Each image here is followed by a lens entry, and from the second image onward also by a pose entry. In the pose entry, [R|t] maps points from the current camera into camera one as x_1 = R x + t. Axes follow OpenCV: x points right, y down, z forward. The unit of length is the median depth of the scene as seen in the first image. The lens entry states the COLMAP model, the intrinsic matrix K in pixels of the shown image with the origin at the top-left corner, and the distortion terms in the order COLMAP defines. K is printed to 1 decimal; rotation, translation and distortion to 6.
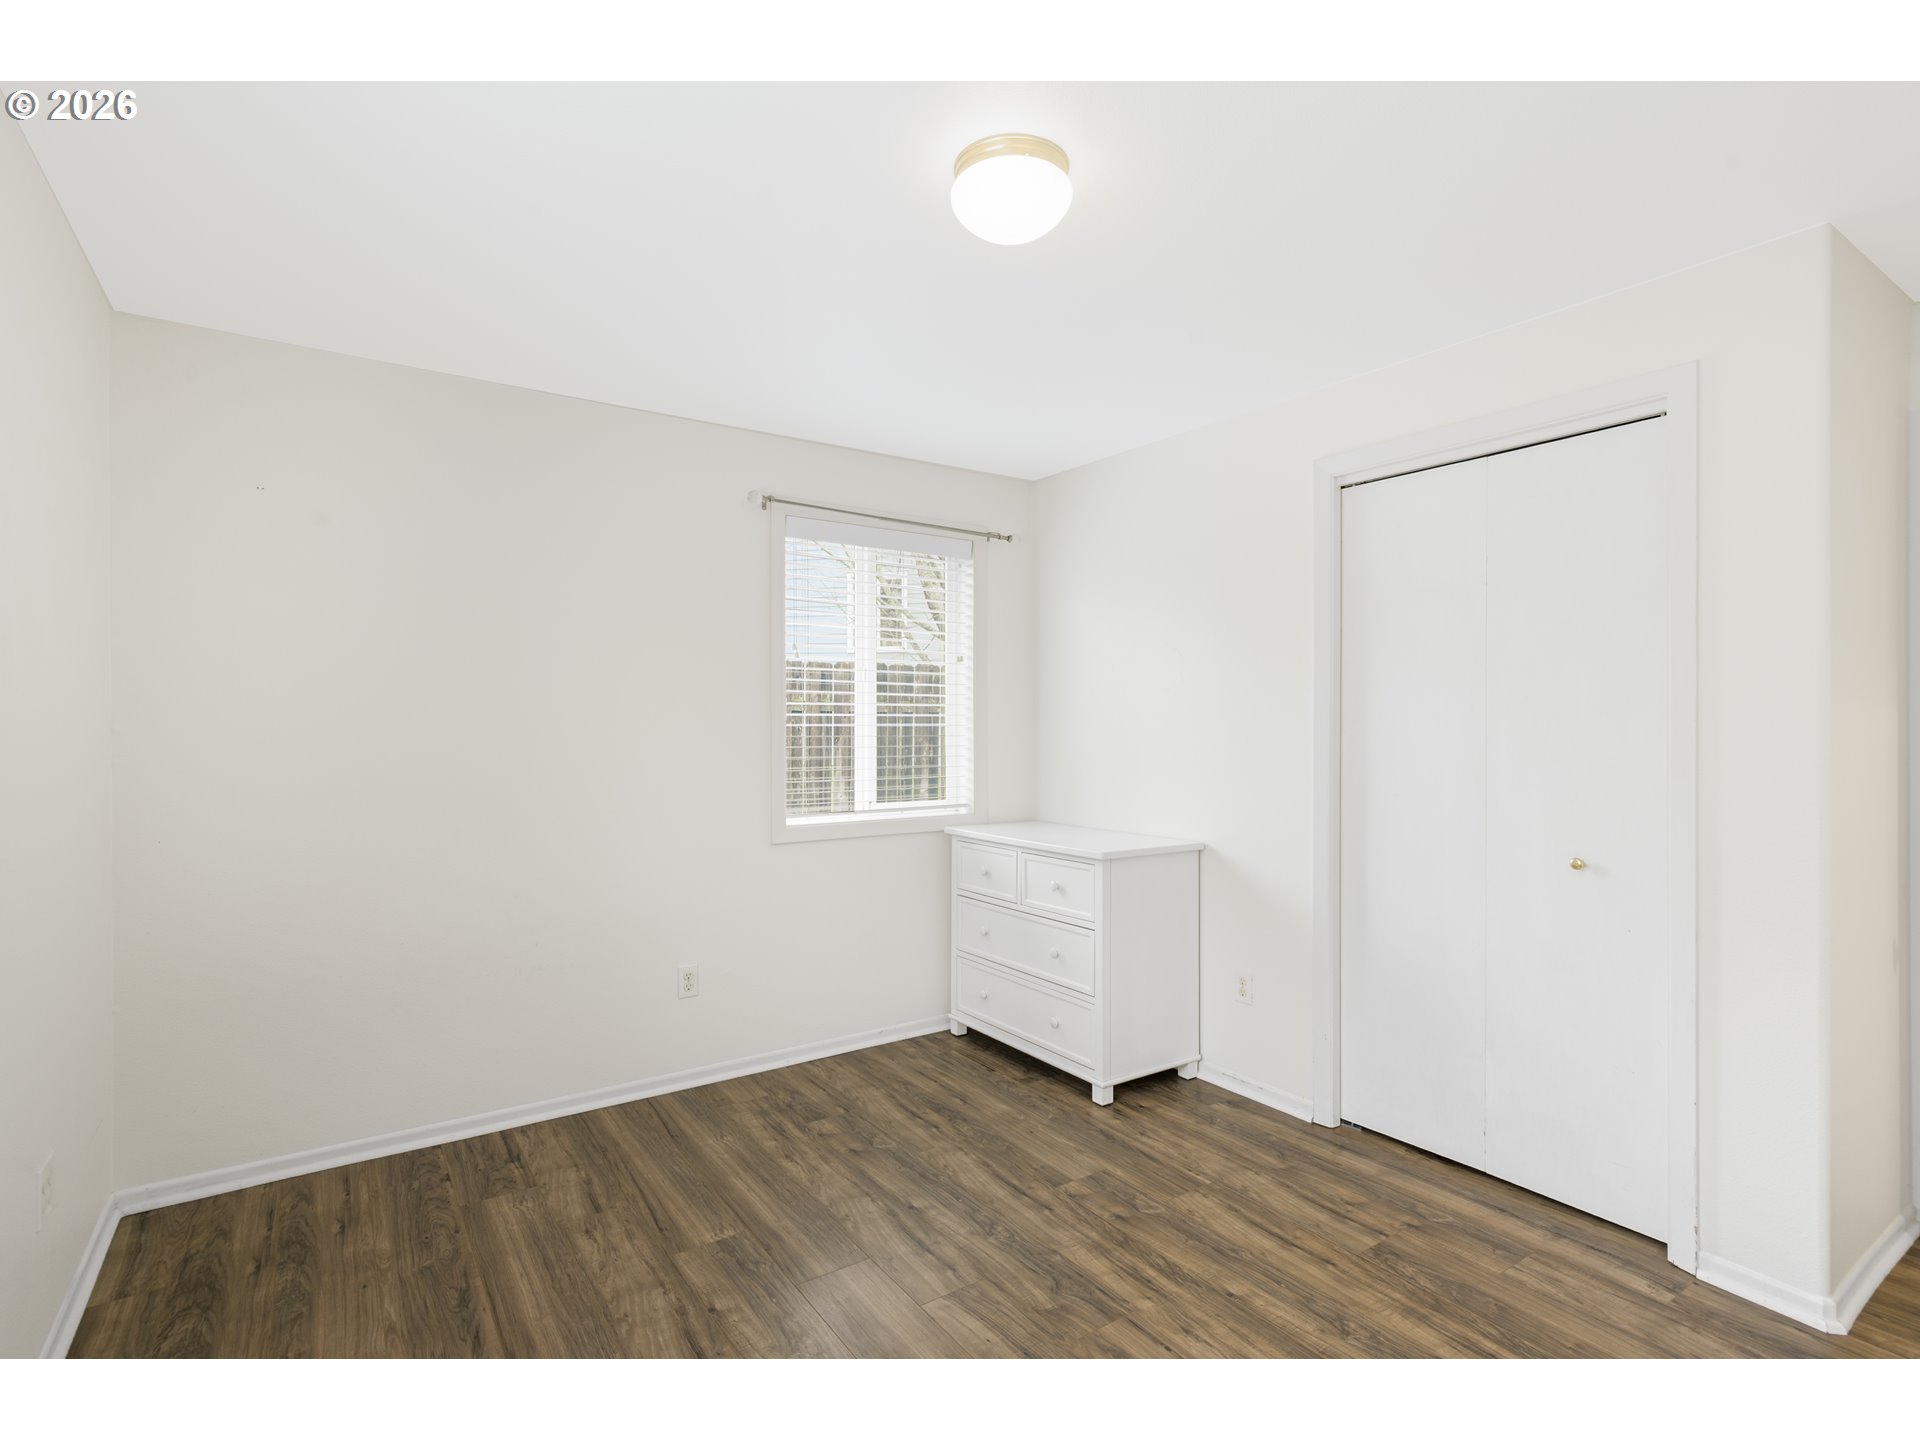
lens RADIAL K [[935.1, 0, 964.7], [0, 935.1, 756.8], [0, 0, 1]] dist [-0.001082, 0.000045]
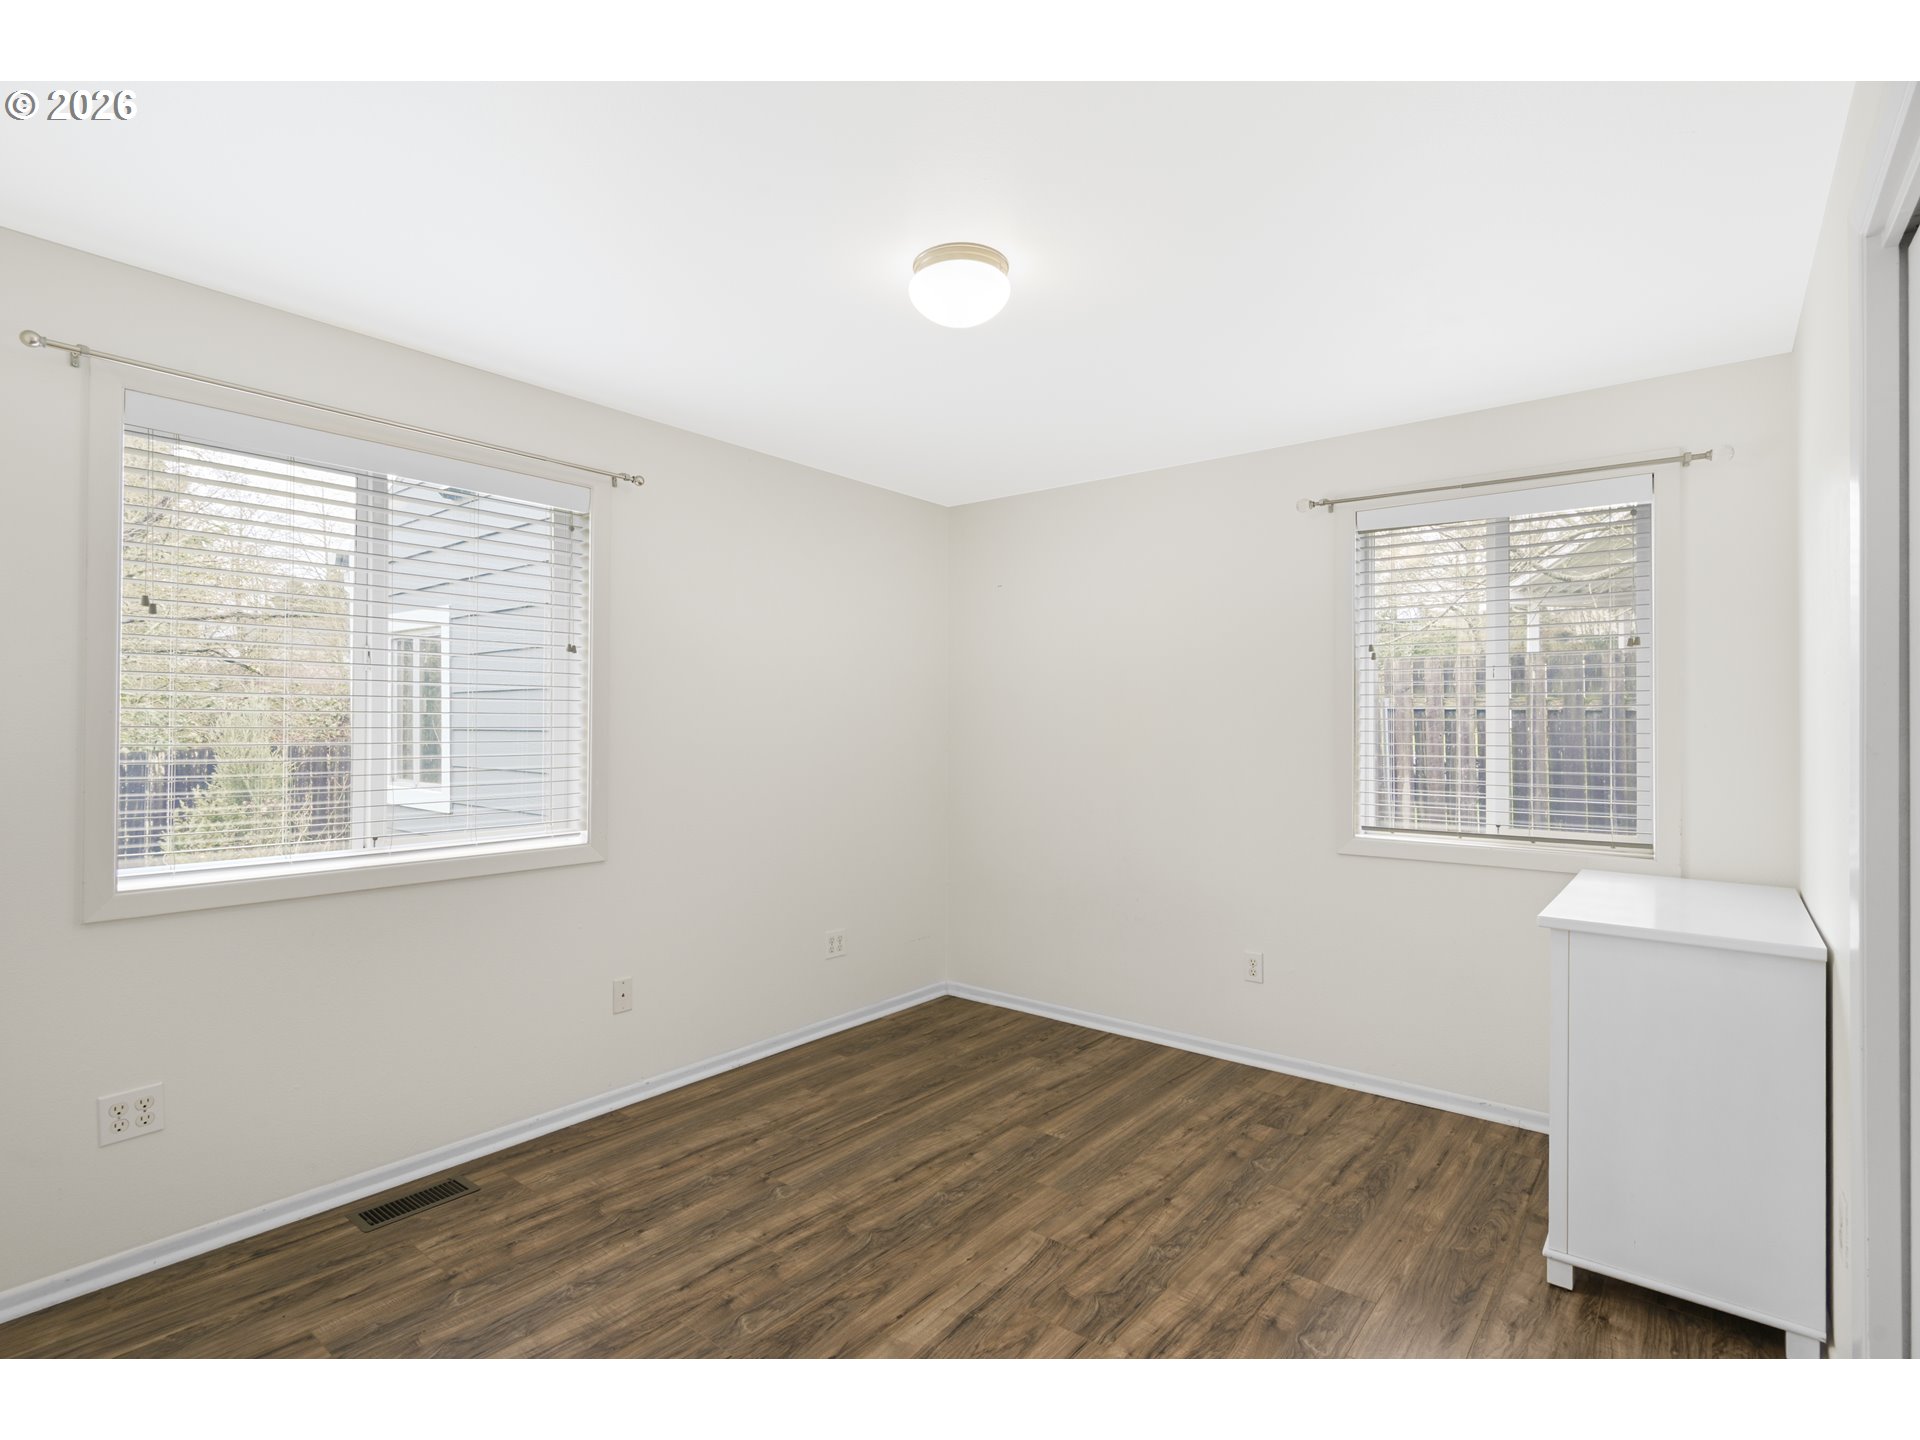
lens RADIAL K [[955.4, 0, 963.6], [0, 955.4, 718.2], [0, 0, 1]] dist [-0.016318, -0.000728]
pose [[0.291809, -0.000812, -0.956476, 0.788498], [-0.044686, 0.998896, -0.014481, -0.018362], [0.955432, 0.046967, 0.291451, 0.410731]]
